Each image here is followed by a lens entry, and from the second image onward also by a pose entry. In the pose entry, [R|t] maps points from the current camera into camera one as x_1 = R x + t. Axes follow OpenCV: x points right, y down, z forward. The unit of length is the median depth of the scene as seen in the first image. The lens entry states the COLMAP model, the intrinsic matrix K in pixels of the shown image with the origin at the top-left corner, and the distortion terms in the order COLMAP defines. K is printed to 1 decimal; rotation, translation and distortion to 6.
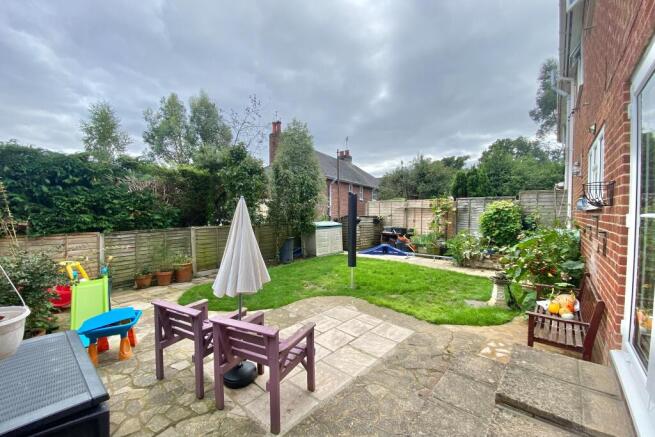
lens RADIAL K [[264.6, 0, 327.5], [0, 264.6, 218.5], [0, 0, 1]] dist [0.028836, -0.025316]
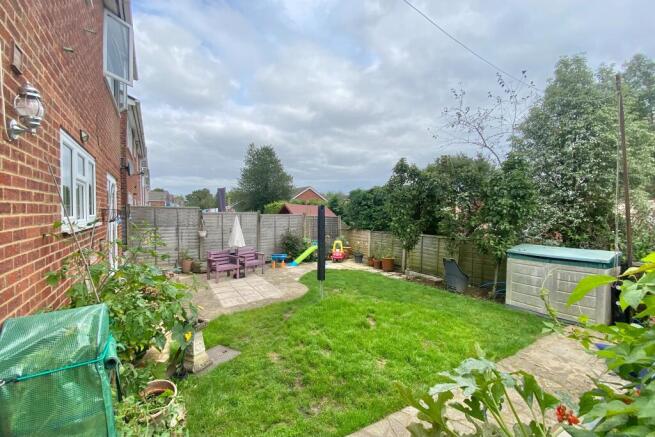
lens RADIAL K [[264.6, 0, 327.5], [0, 264.6, 218.5], [0, 0, 1]] dist [0.028836, -0.025316]
pose [[-0.253405, 0.024666, -0.967046, 1.012074], [-0.032976, 0.998874, 0.034118, -0.086742], [0.966798, 0.040535, -0.252306, 1.205747]]
